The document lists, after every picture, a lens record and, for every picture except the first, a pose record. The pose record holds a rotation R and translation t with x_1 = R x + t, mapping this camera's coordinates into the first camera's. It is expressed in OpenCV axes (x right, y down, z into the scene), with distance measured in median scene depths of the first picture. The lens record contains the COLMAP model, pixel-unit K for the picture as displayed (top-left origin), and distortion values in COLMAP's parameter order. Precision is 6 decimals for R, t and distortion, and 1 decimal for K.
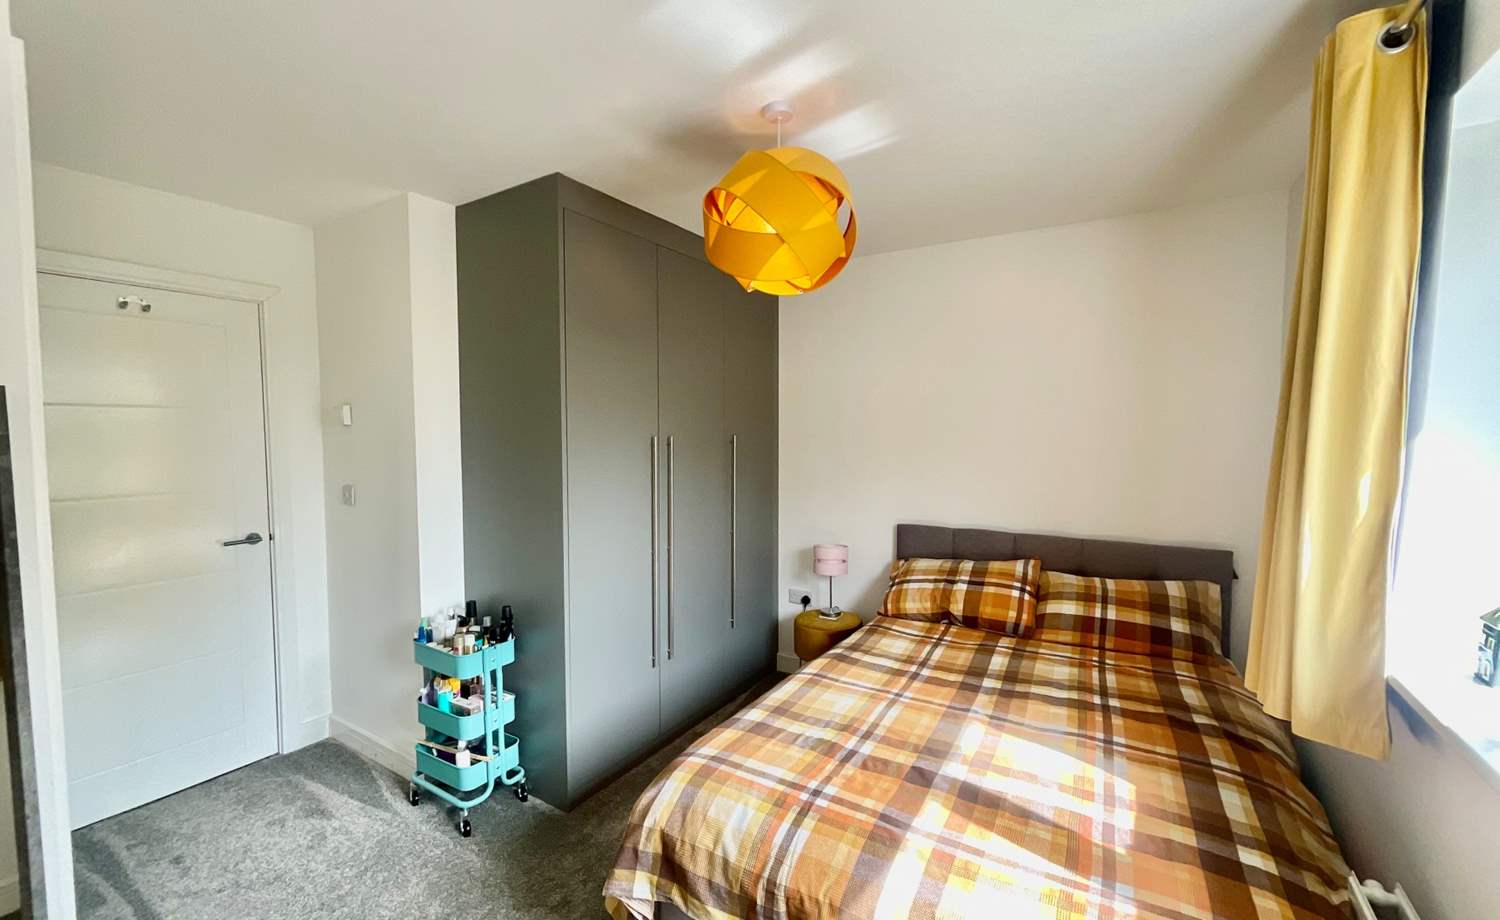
lens RADIAL K [[615.9, 0, 745.5], [0, 615.9, 462.8], [0, 0, 1]] dist [0.002352, 0.000528]
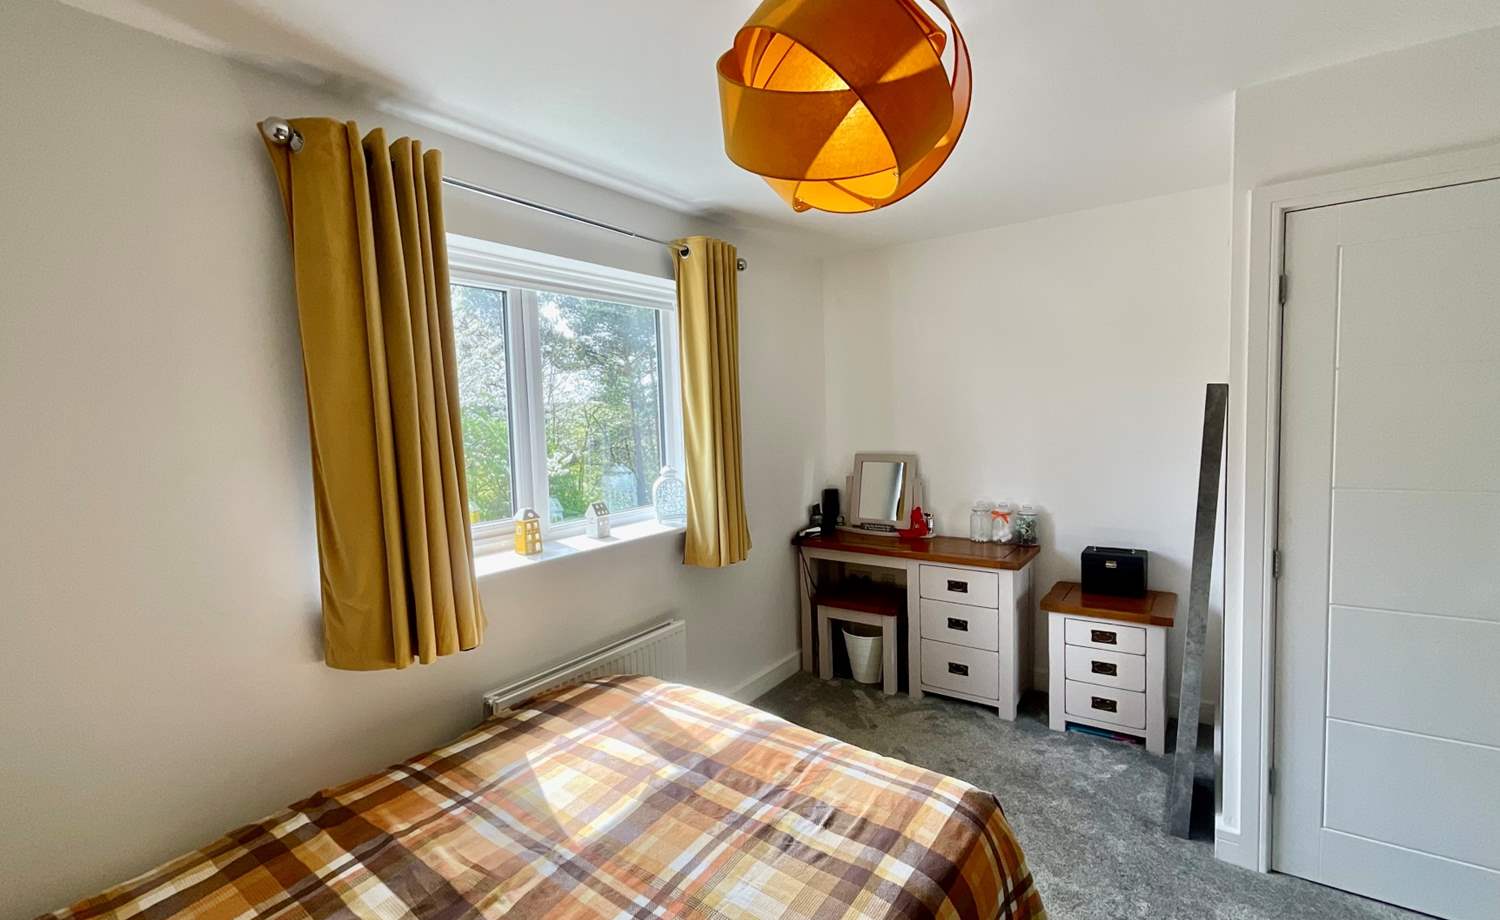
lens RADIAL K [[640.8, 0, 757.1], [0, 640.8, 461.6], [0, 0, 1]] dist [-0.002436, 0.000413]
pose [[-0.998187, 0.035334, 0.048720, 0.107688], [0.041503, 0.990372, 0.132060, -0.096792], [-0.043585, 0.133843, -0.990044, 1.545030]]
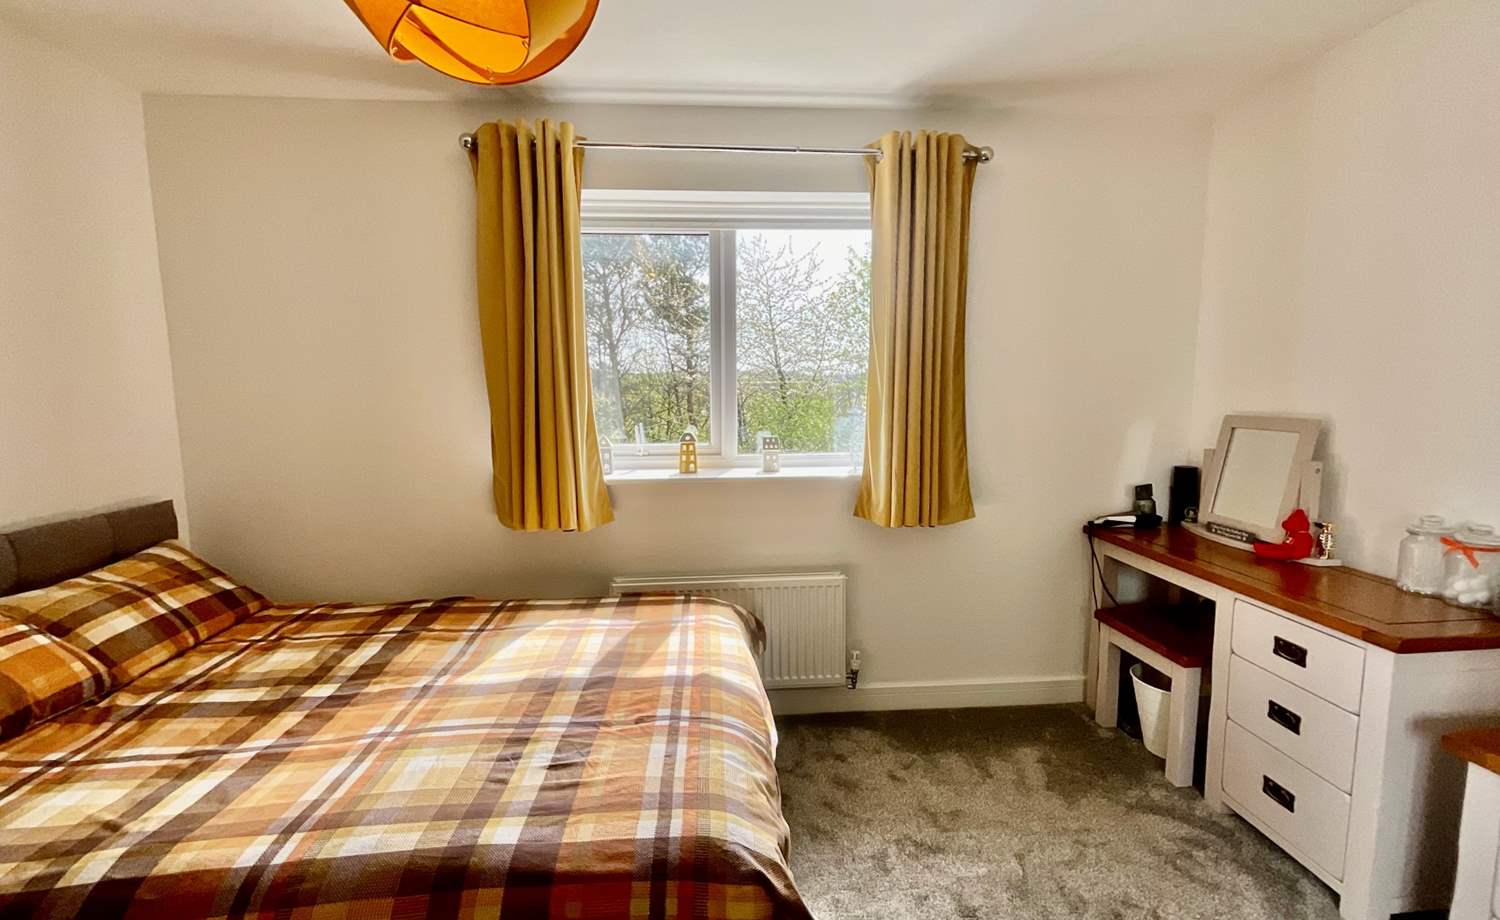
lens RADIAL K [[640.8, 0, 757.1], [0, 640.8, 461.6], [0, 0, 1]] dist [-0.002436, 0.000413]
pose [[-0.604422, -0.078647, 0.792773, -0.535966], [0.057206, 0.988262, 0.141655, 0.009345], [-0.794608, 0.130971, -0.592828, 1.077368]]
